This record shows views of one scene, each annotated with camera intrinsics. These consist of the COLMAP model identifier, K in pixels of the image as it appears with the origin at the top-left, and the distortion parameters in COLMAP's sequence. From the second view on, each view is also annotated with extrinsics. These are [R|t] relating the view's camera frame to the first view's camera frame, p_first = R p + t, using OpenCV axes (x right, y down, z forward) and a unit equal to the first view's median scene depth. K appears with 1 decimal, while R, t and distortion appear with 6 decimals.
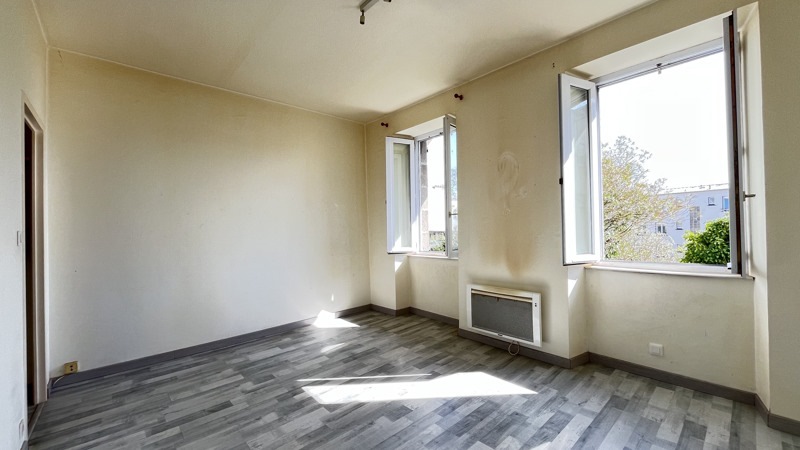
lens RADIAL K [[325.6, 0, 399.1], [0, 325.6, 225.8], [0, 0, 1]] dist [-0.001458, -0.000330]
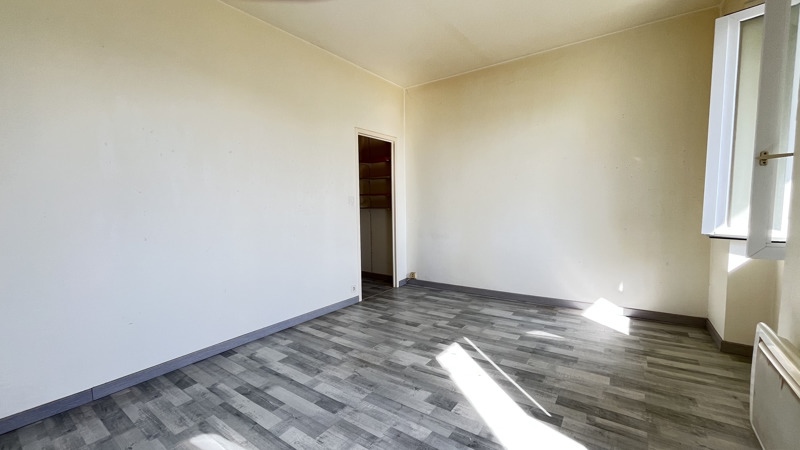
lens RADIAL K [[325.6, 0, 399.2], [0, 325.6, 228.5], [0, 0, 1]] dist [-0.001458, -0.000330]
pose [[0.194961, 0.096770, -0.976025, 0.603483], [0.019712, 0.994533, 0.102543, 0.005586], [0.980613, -0.039231, 0.191988, 0.551692]]
